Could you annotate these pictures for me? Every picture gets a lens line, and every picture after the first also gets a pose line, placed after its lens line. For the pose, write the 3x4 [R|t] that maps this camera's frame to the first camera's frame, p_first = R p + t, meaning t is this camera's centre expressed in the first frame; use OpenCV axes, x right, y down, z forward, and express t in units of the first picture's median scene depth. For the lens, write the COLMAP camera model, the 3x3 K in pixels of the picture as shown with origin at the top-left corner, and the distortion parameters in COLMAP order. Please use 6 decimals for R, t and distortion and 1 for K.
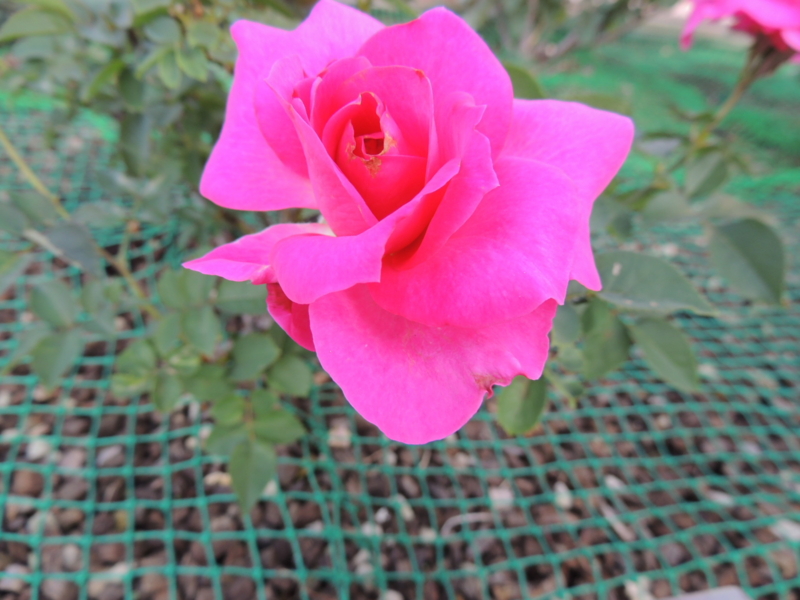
lens RADIAL K [[564.2, 0, 400.0], [0, 564.2, 300.0], [0, 0, 1]] dist [-0.024354, -0.003699]
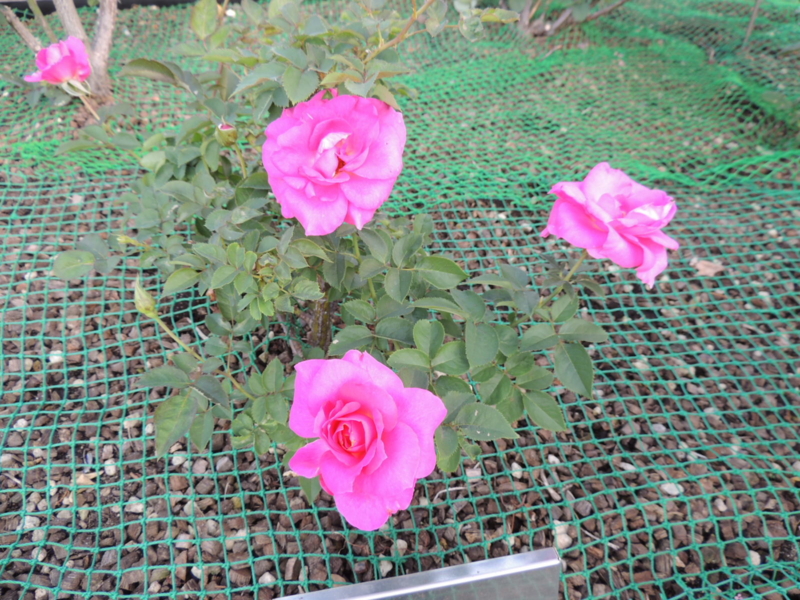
lens RADIAL K [[564.2, 0, 400.0], [0, 564.2, 300.0], [0, 0, 1]] dist [-0.024354, -0.003699]
pose [[0.995856, -0.058167, -0.069917, 0.125117], [0.067143, 0.988734, 0.133778, -0.360371], [0.061348, -0.137918, 0.988542, -0.491127]]
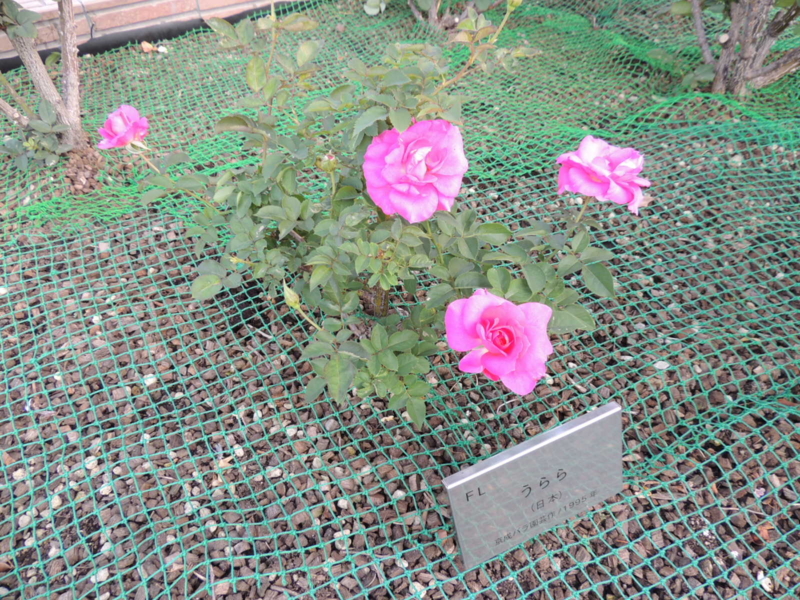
lens RADIAL K [[564.2, 0, 400.0], [0, 564.2, 300.0], [0, 0, 1]] dist [-0.024354, -0.003699]
pose [[0.962656, -0.264488, 0.057795, -0.274050], [0.251468, 0.952637, 0.171017, -0.418705], [-0.100289, -0.150096, 0.983572, -0.921014]]
